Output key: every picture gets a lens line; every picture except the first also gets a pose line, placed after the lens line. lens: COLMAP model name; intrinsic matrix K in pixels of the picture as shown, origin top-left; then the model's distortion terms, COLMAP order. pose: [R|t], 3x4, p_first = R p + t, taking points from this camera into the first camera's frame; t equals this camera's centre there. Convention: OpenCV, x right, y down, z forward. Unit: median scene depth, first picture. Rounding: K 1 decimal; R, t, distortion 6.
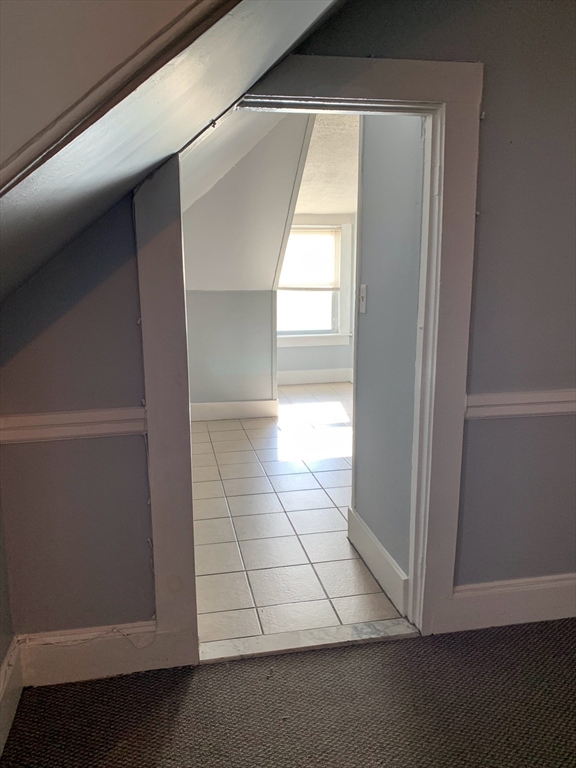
lens RADIAL K [[599.7, 0, 288.0], [0, 599.7, 384.0], [0, 0, 1]] dist [0.046969, -0.001568]
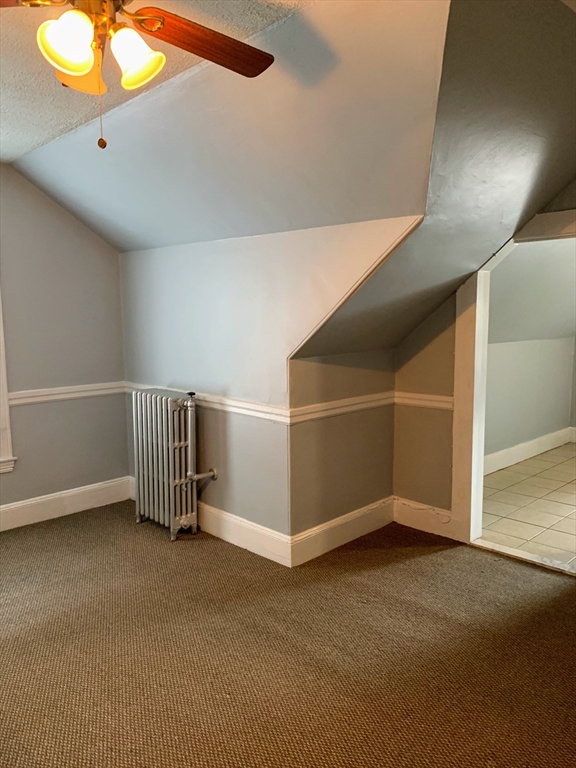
lens RADIAL K [[576.8, 0, 288.0], [0, 576.8, 384.0], [0, 0, 1]] dist [0.009375, 0.000452]
pose [[0.562698, 0.106427, -0.819783, 0.994594], [-0.153361, 0.987903, 0.022986, 0.037788], [0.812312, 0.112788, 0.572213, -0.519374]]
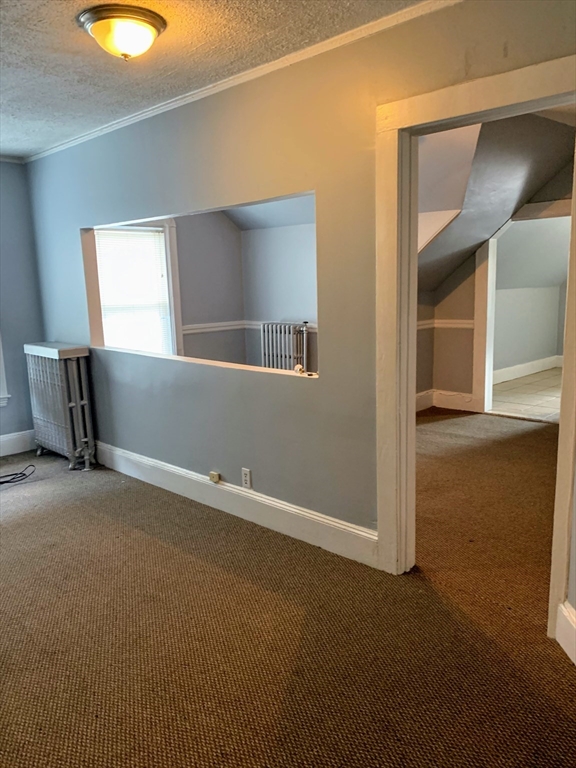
lens RADIAL K [[599.7, 0, 288.0], [0, 599.7, 384.0], [0, 0, 1]] dist [0.046969, -0.001568]
pose [[0.570776, 0.129045, -0.810902, 1.772733], [-0.133230, 0.989041, 0.063616, 0.295349], [0.810225, 0.071726, 0.581714, -1.554939]]
